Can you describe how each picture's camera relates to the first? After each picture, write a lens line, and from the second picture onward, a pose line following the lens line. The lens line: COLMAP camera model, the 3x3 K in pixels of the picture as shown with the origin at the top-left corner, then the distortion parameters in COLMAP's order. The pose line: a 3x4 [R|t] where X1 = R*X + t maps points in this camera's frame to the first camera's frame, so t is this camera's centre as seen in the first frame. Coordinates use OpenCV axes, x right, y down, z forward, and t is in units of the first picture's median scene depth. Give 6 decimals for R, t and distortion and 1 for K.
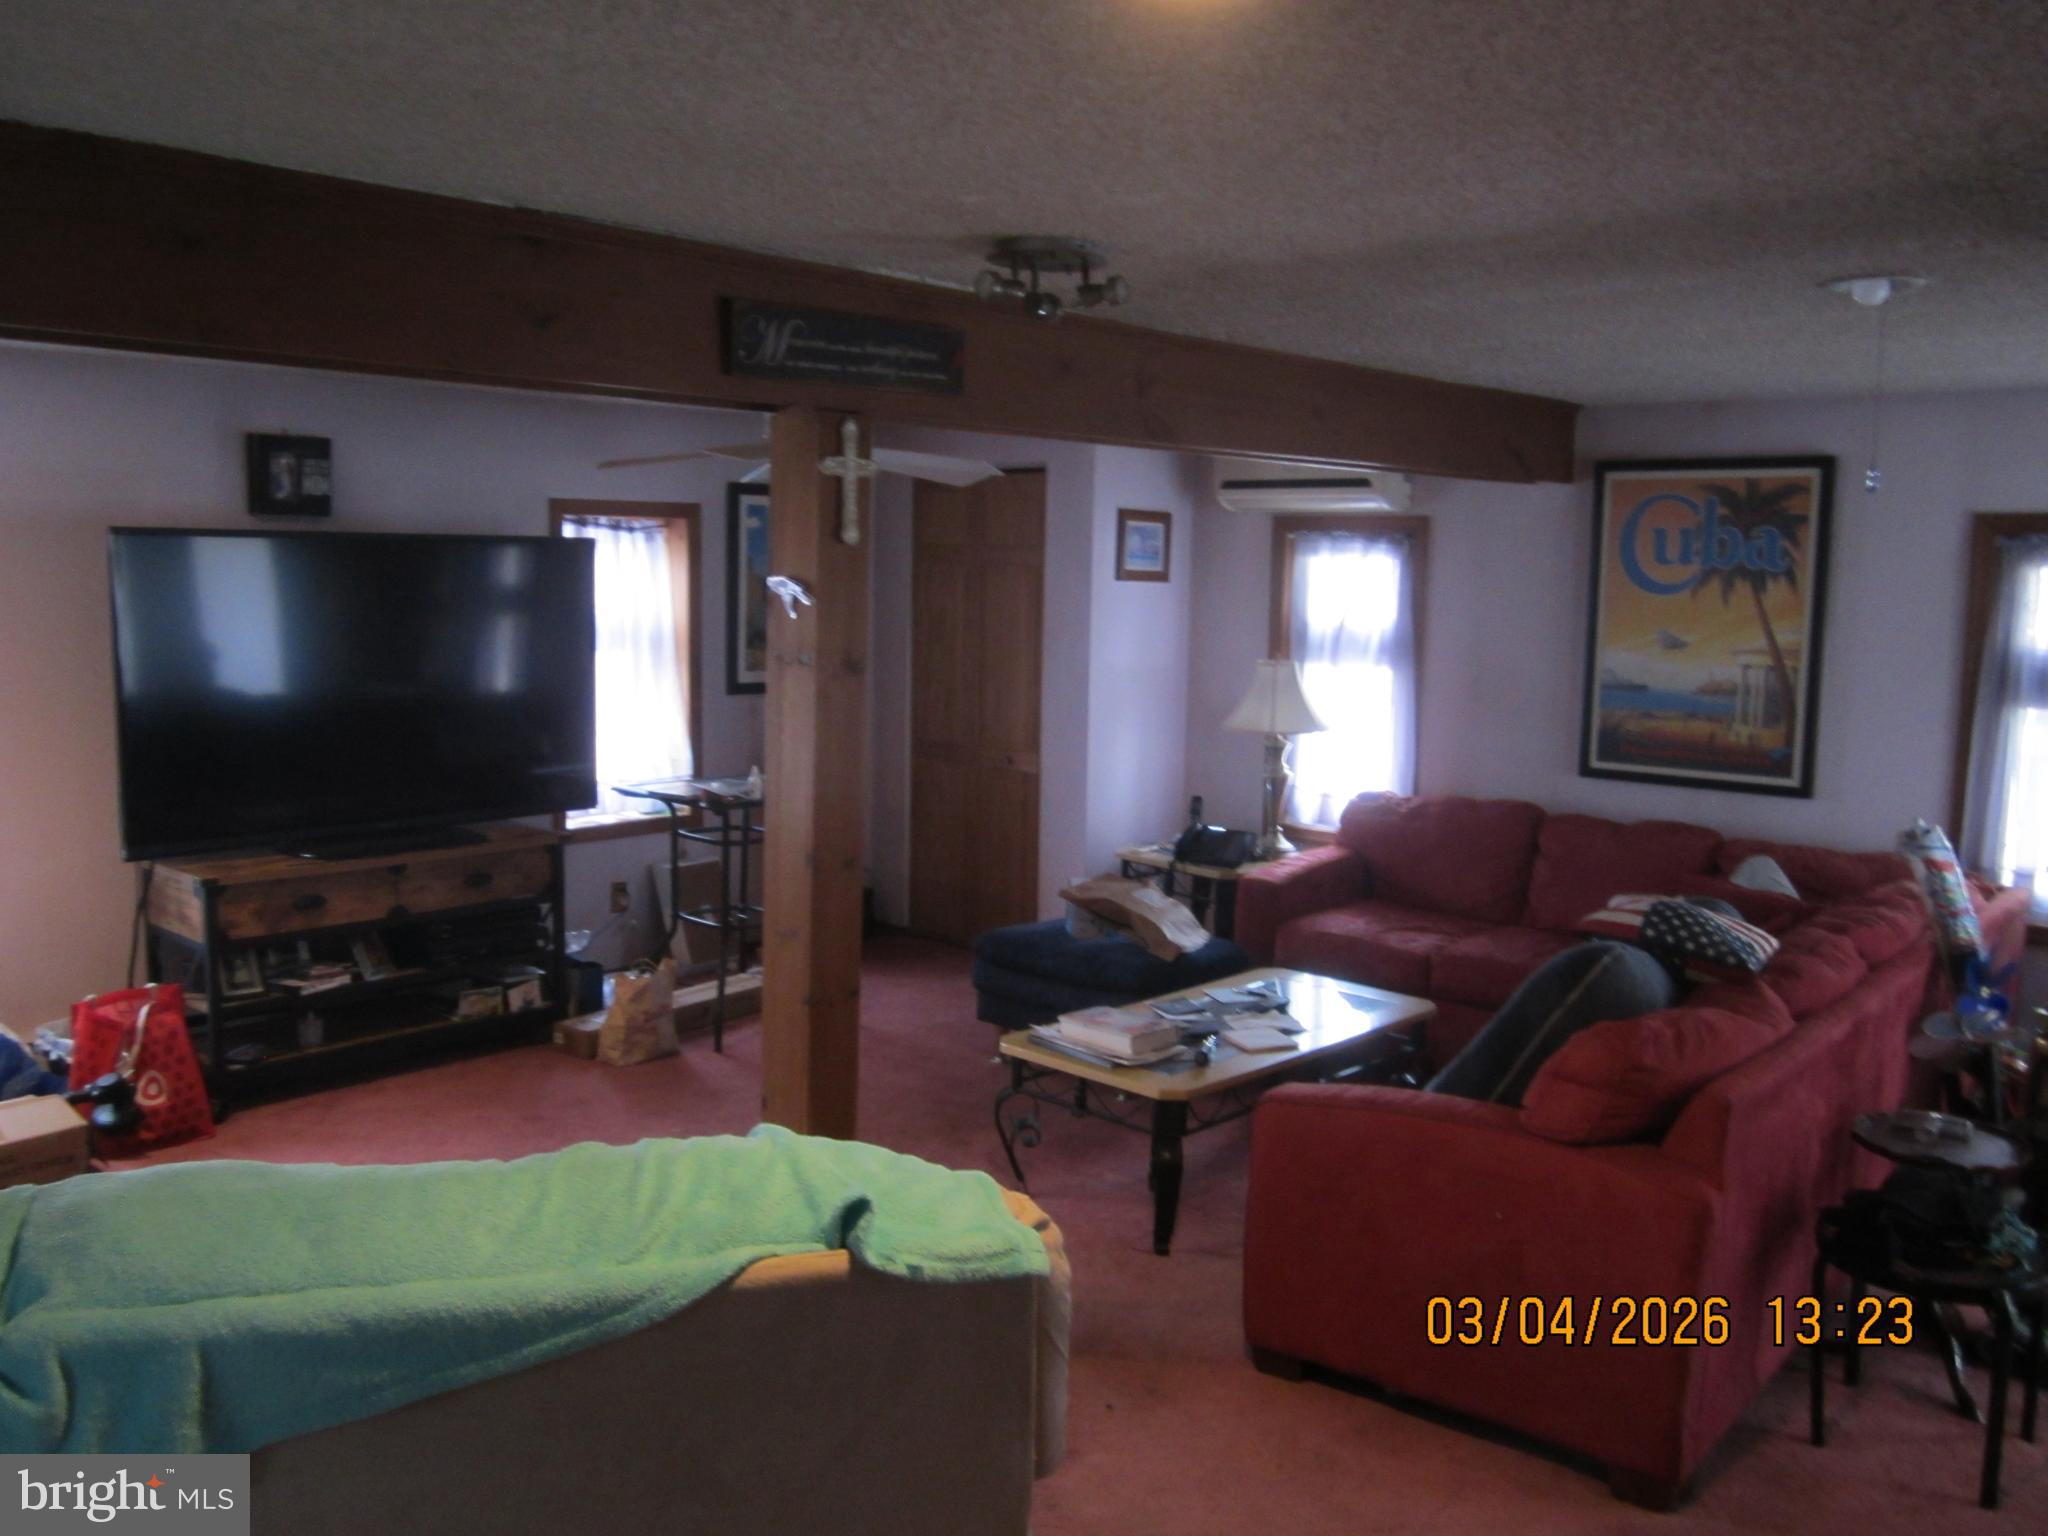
lens RADIAL K [[1687.3, 0, 1019.5], [0, 1687.3, 761.8], [0, 0, 1]] dist [-0.045049, 0.005787]
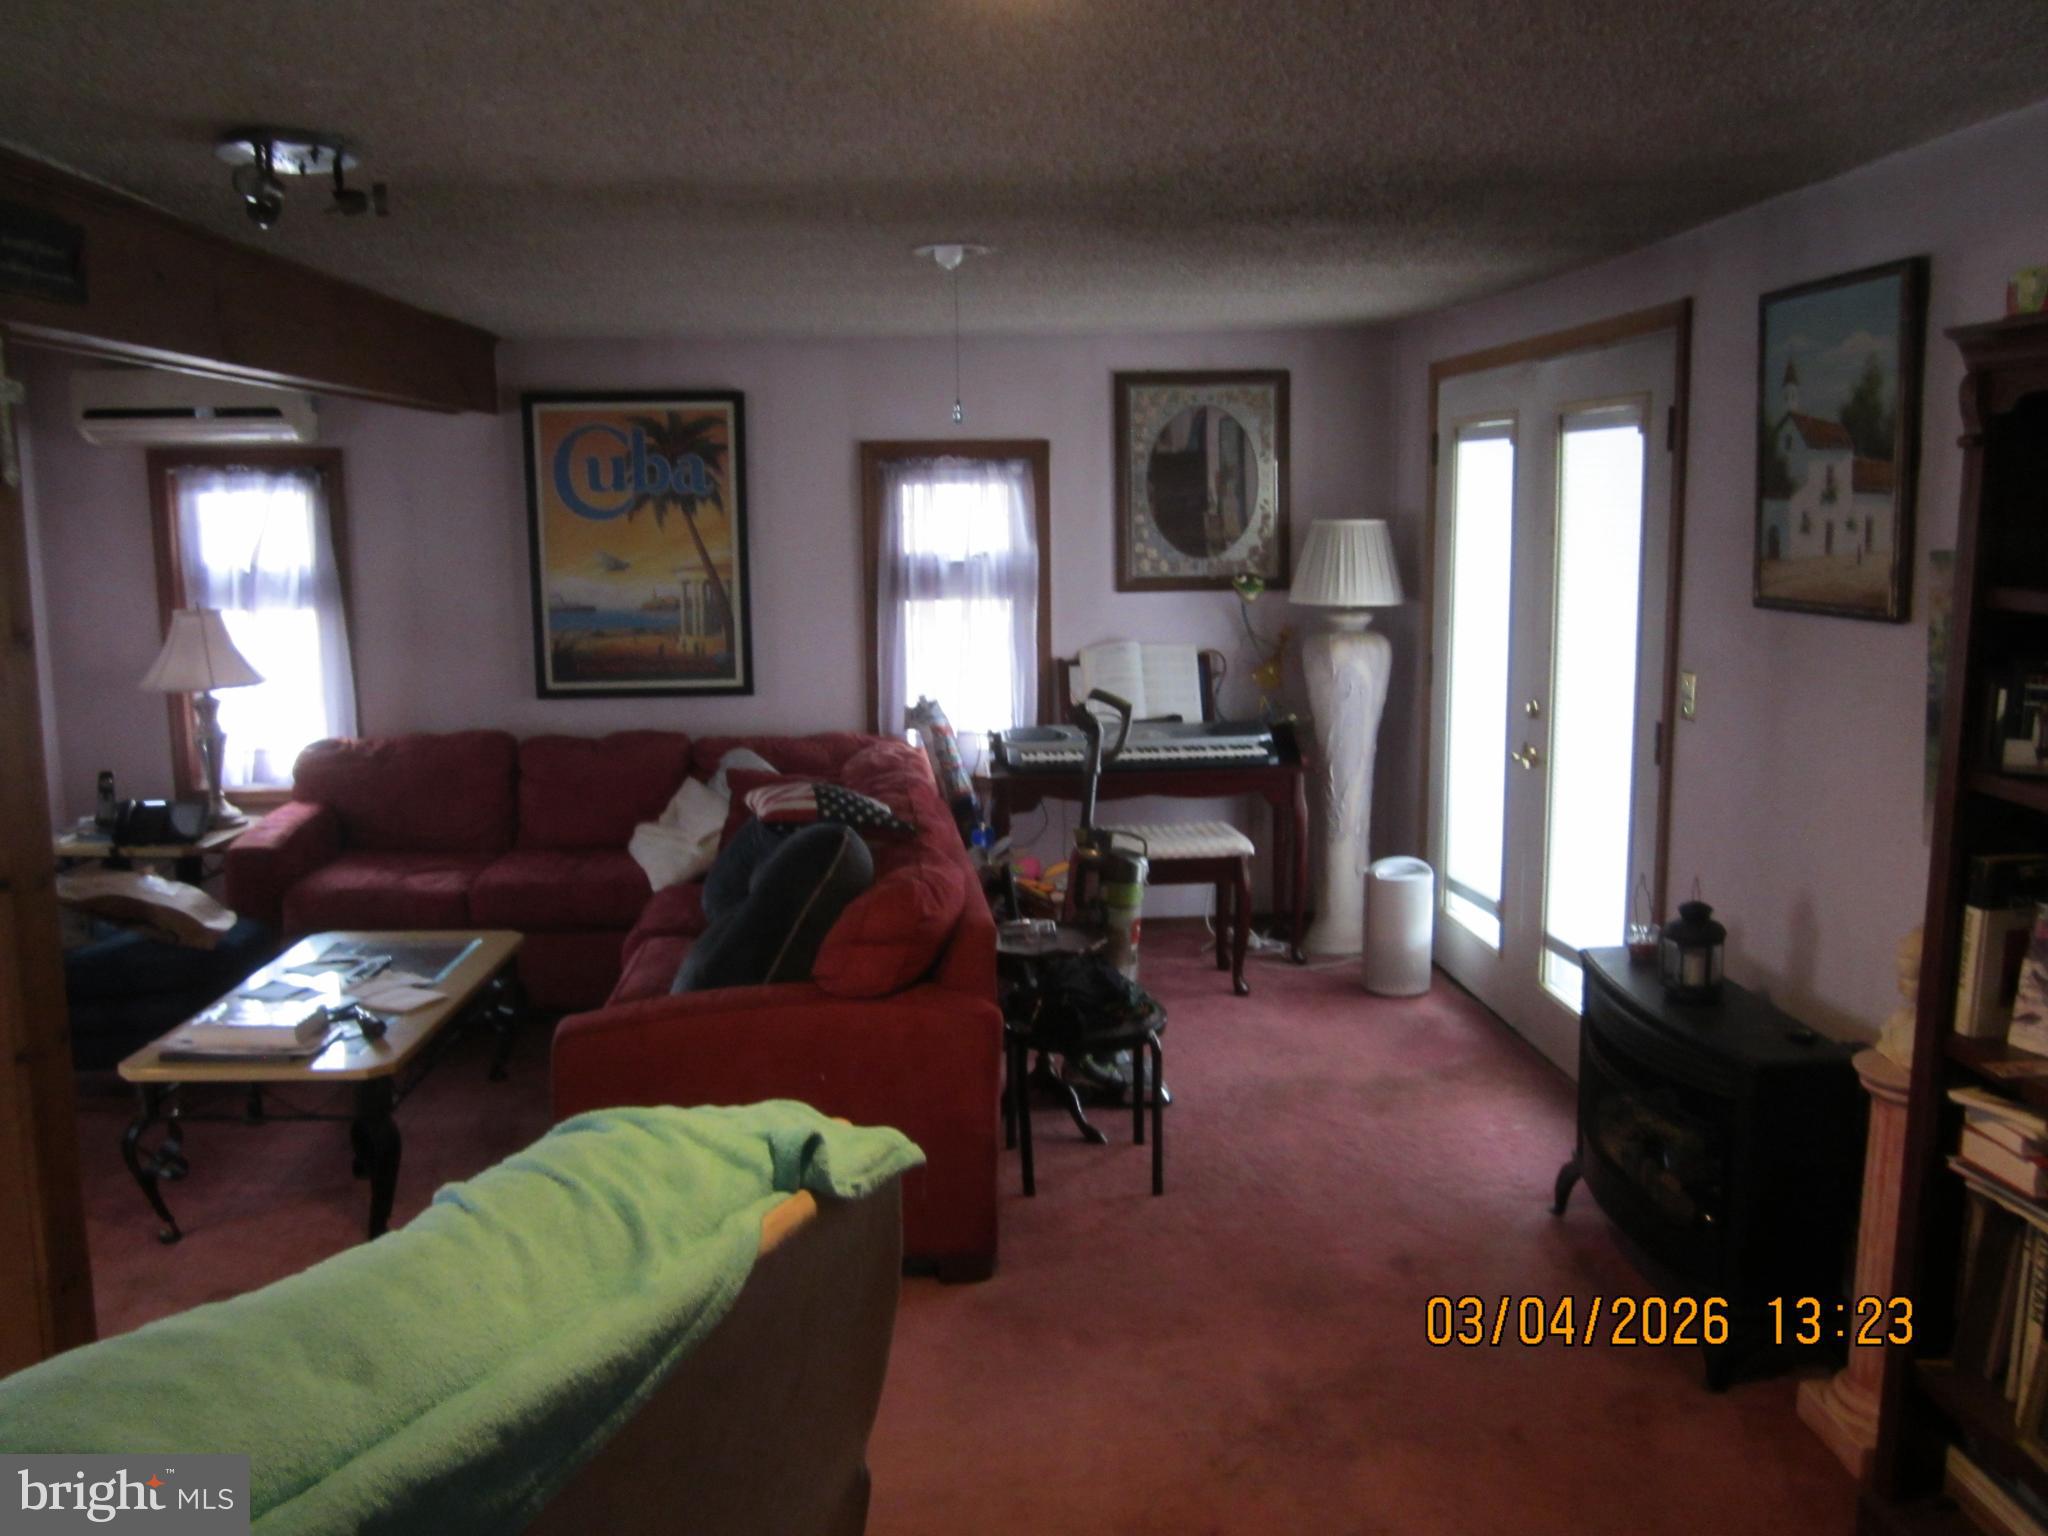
lens RADIAL K [[1687.3, 0, 1015.8], [0, 1687.3, 761.8], [0, 0, 1]] dist [-0.045049, 0.005787]
pose [[0.695592, -0.131866, 0.706232, -0.212081], [0.103936, 0.991140, 0.082693, -0.008700], [-0.710879, 0.015882, 0.703135, 0.066251]]
